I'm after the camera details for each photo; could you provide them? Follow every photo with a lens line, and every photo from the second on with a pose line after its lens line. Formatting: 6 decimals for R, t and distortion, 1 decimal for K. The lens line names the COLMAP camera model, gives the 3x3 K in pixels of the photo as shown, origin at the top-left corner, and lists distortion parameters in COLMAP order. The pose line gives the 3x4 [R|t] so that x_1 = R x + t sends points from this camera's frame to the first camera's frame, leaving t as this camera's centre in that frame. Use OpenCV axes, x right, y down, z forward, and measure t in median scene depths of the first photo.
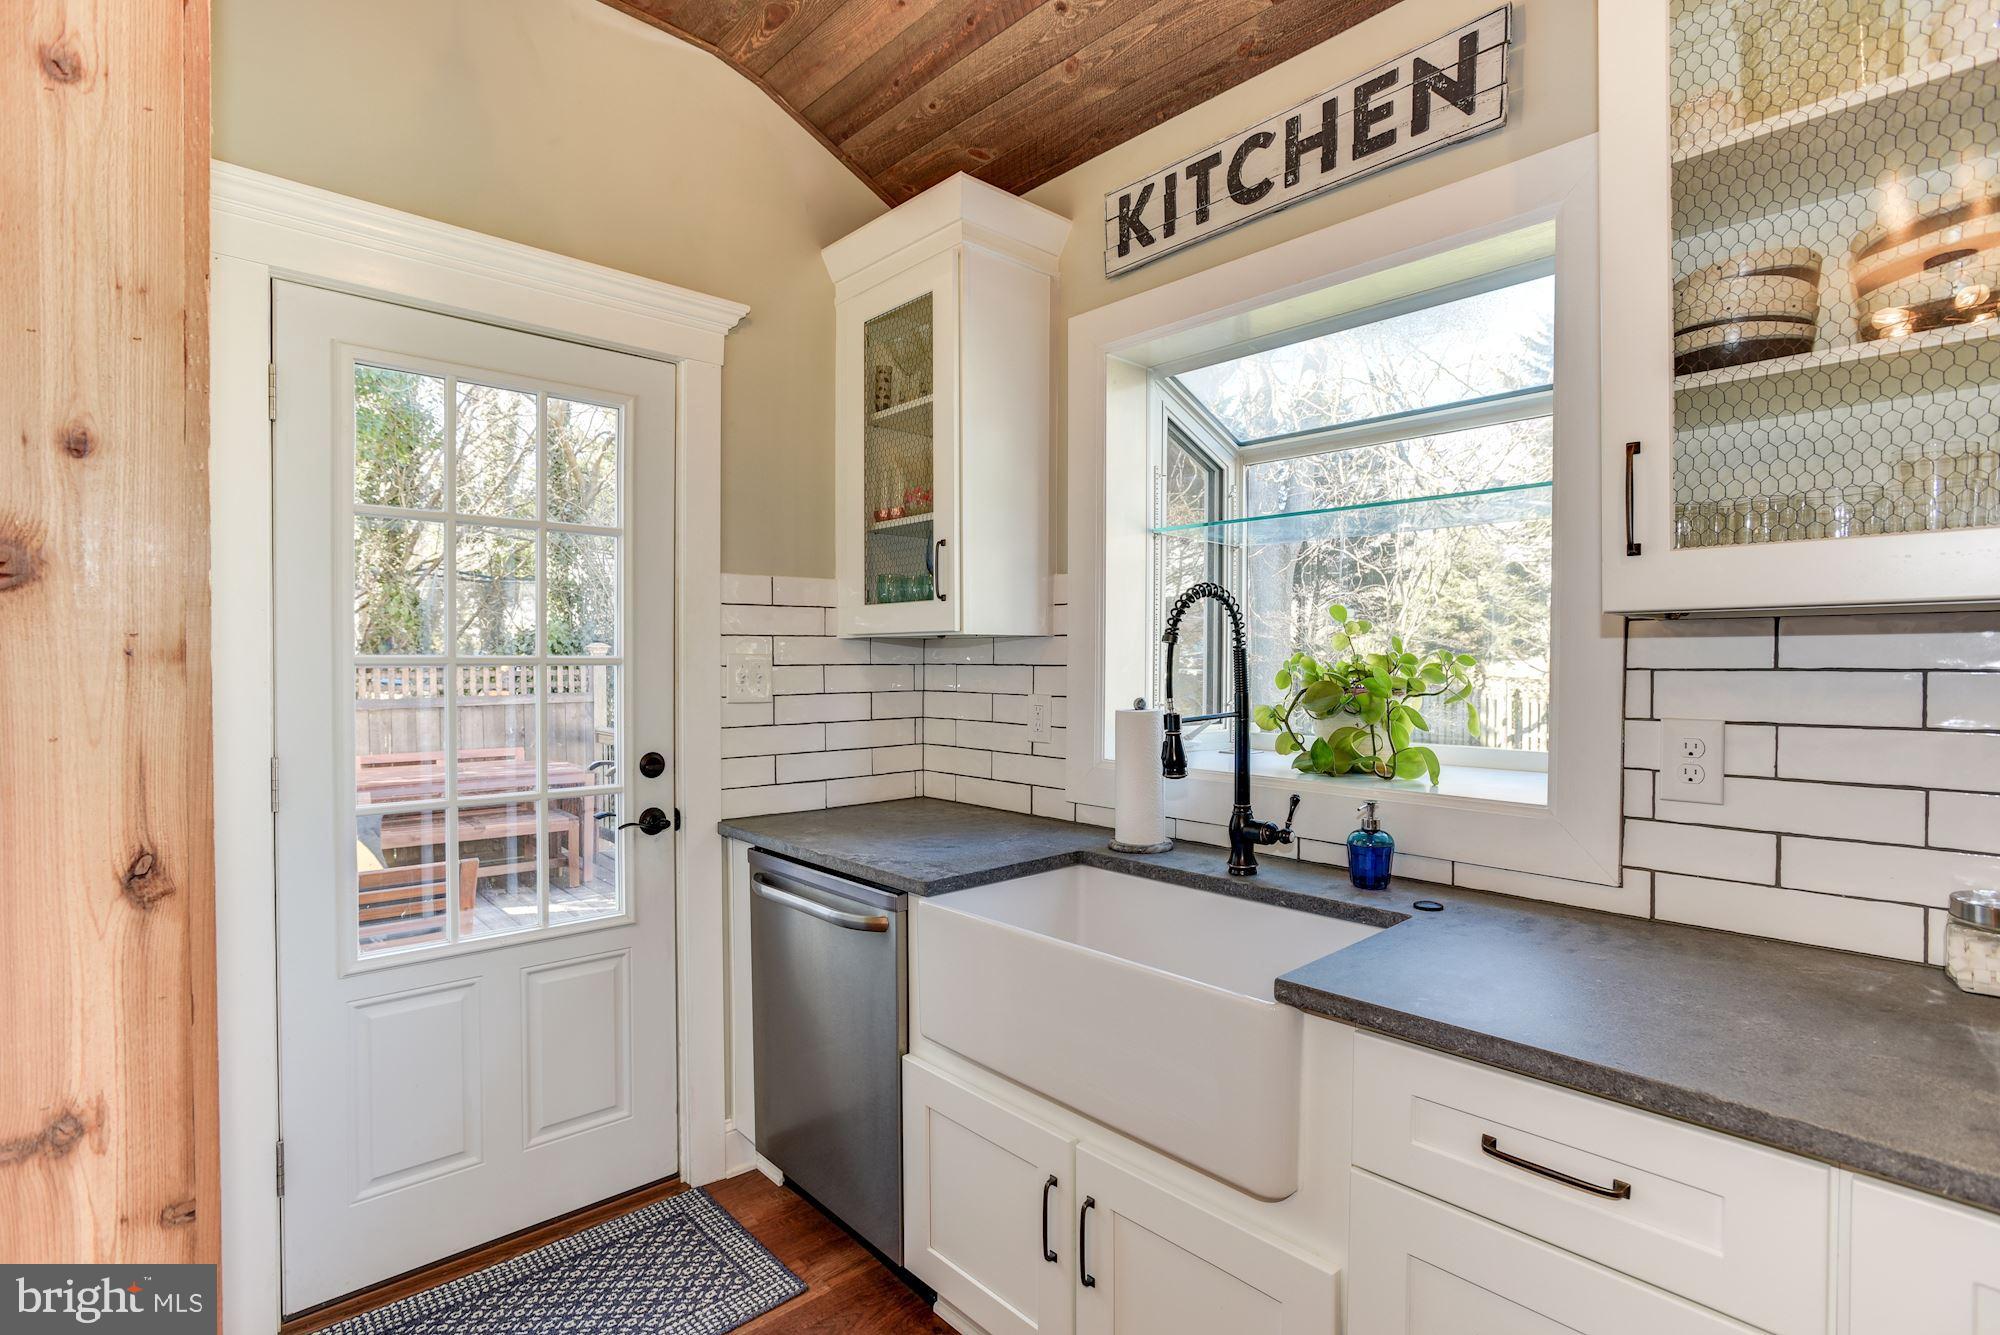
lens RADIAL K [[943.9, 0, 999.3], [0, 943.9, 676.2], [0, 0, 1]] dist [-0.044336, 0.017261]
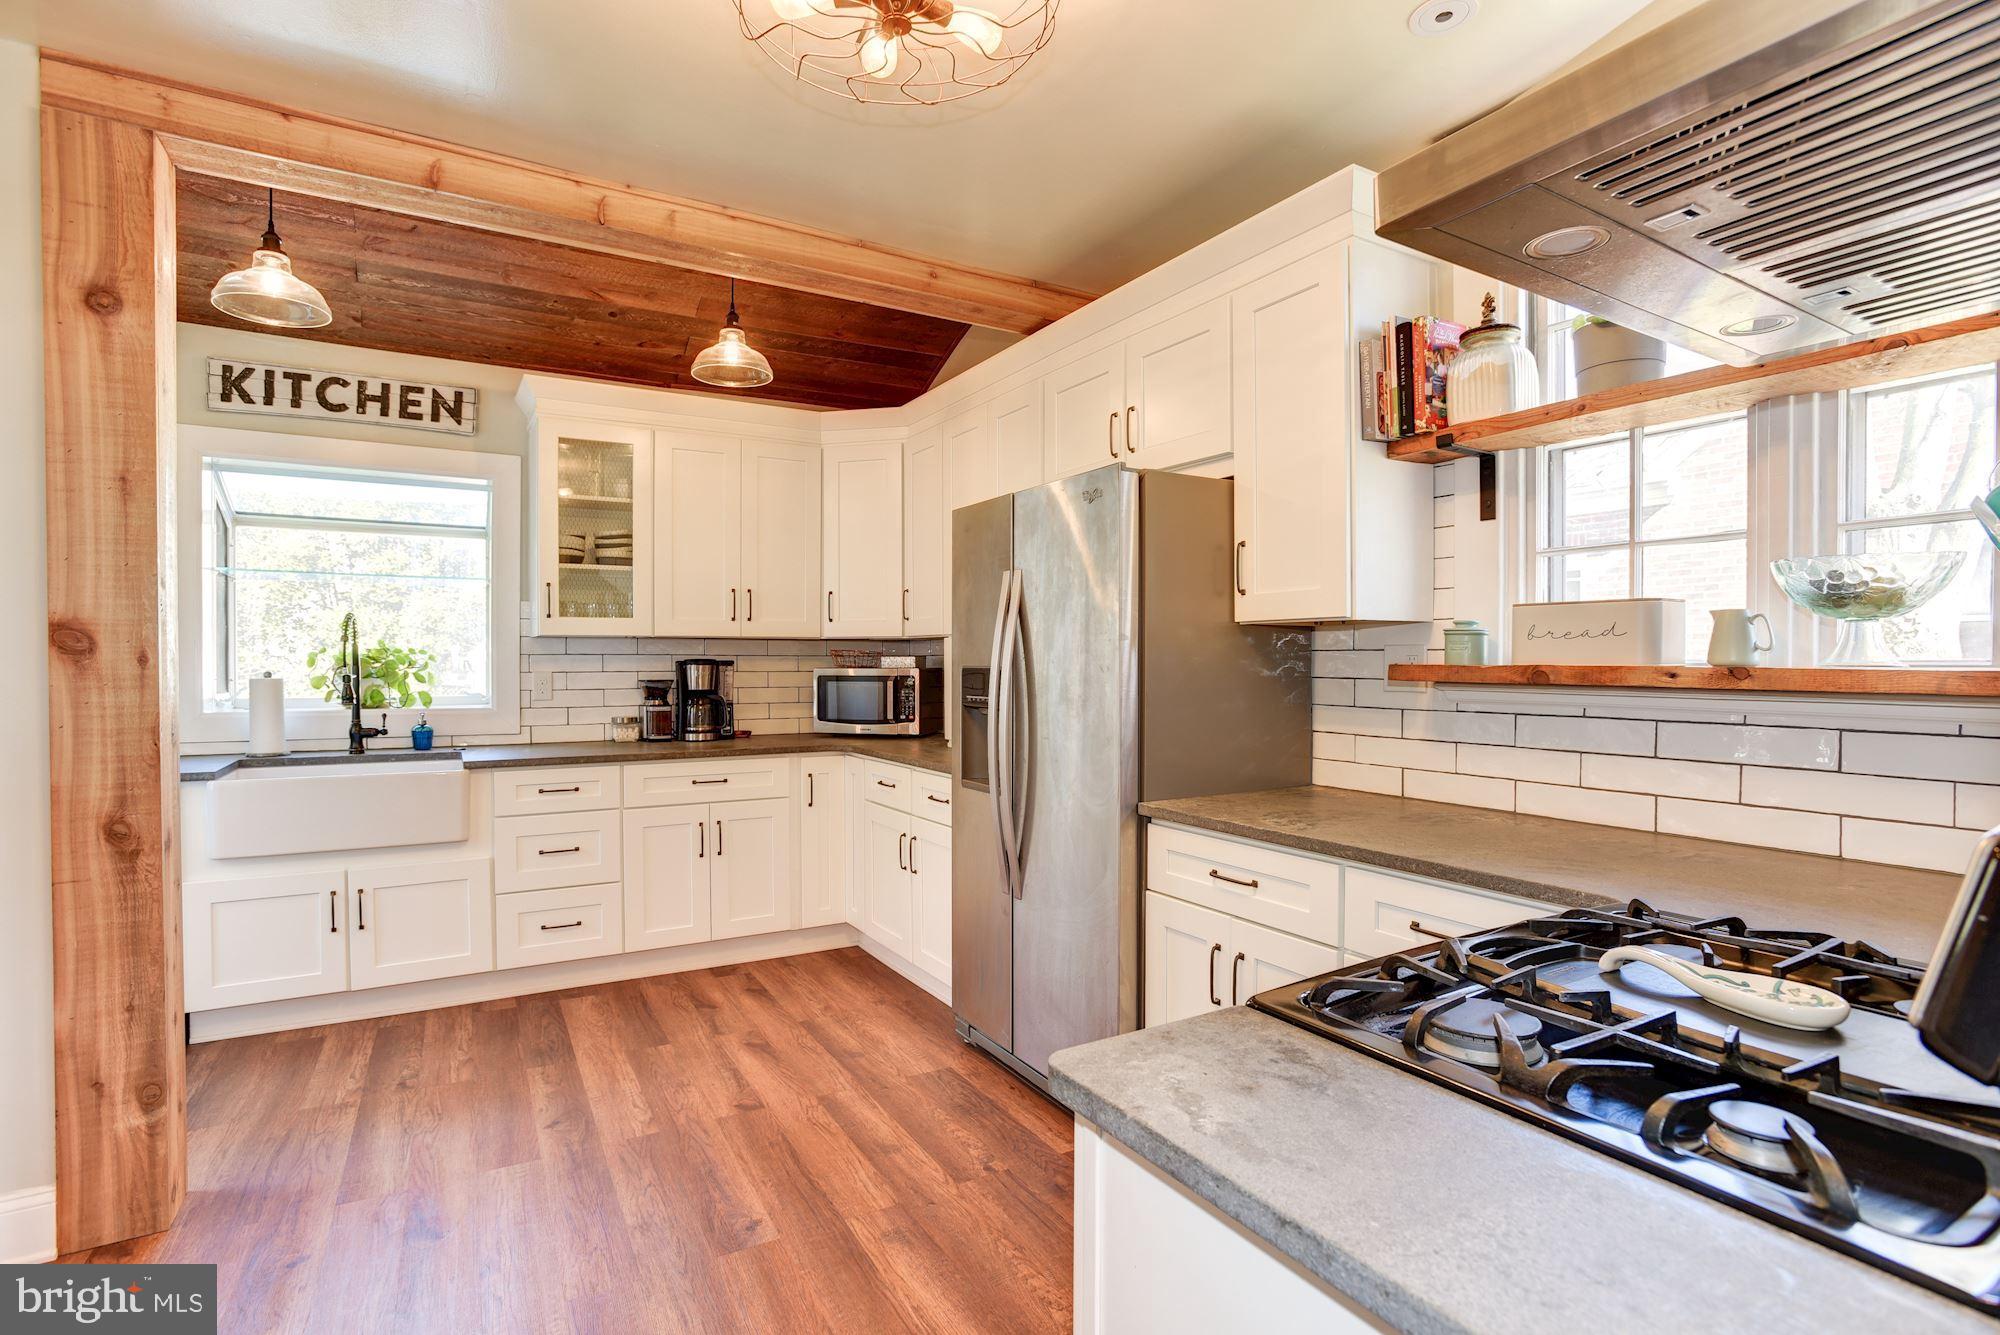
lens RADIAL K [[955.6, 0, 994.4], [0, 955.6, 669.3], [0, 0, 1]] dist [-0.056072, 0.024842]
pose [[0.229086, -0.010726, 0.973347, -1.461865], [0.013966, 0.999873, 0.007732, 0.029133], [-0.973306, 0.011822, 0.229207, -0.857413]]
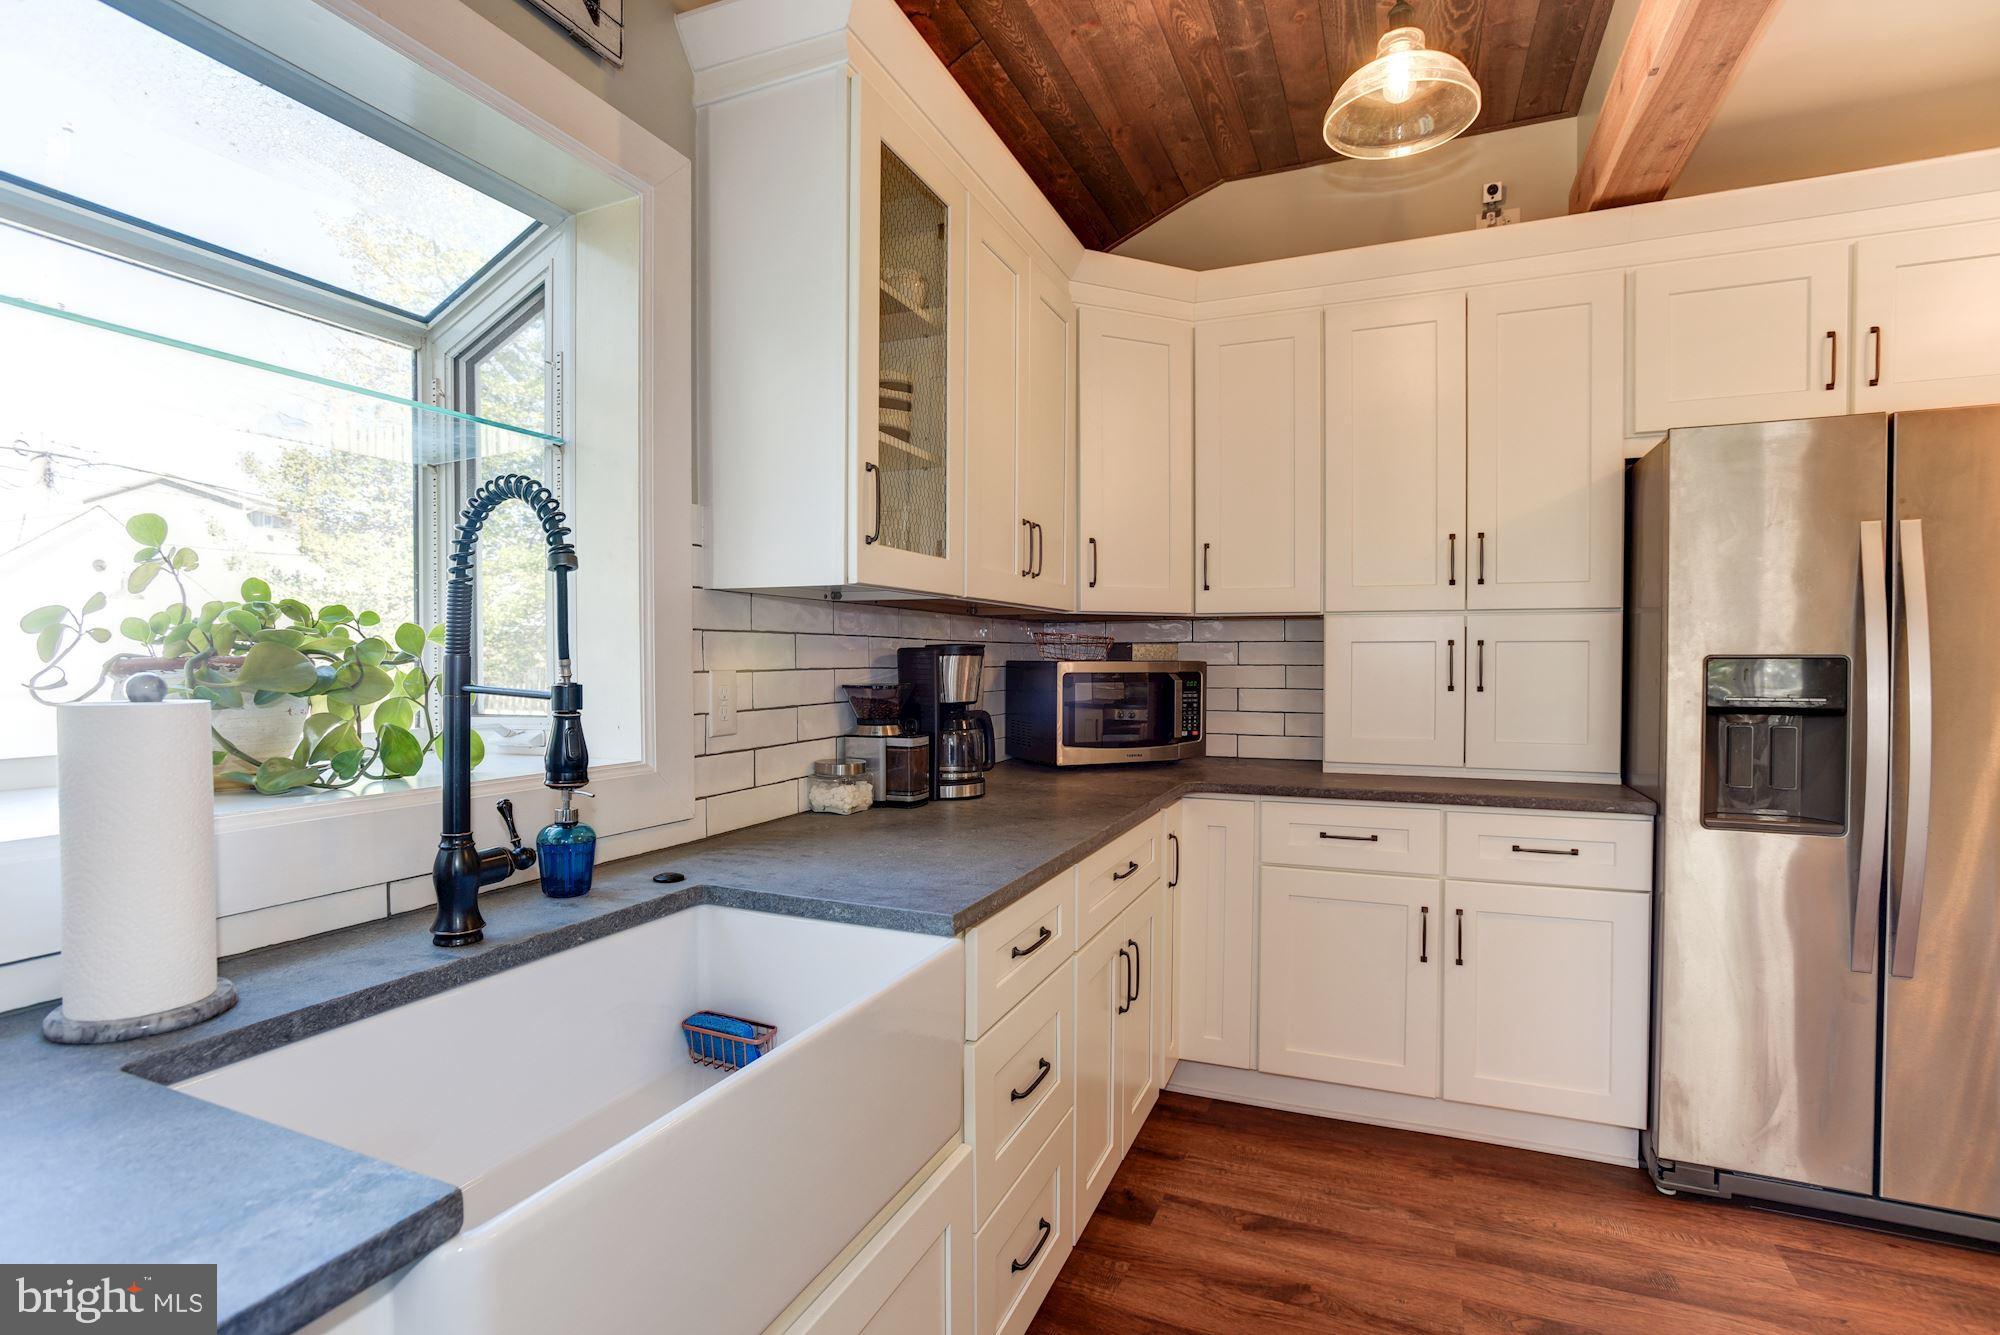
lens RADIAL K [[955.6, 0, 994.4], [0, 955.6, 669.3], [0, 0, 1]] dist [-0.056072, 0.024842]
pose [[-0.402318, -0.014743, 0.915381, -0.474498], [0.008477, 0.999767, 0.019827, 0.018408], [-0.915461, 0.015736, -0.402099, 0.949313]]
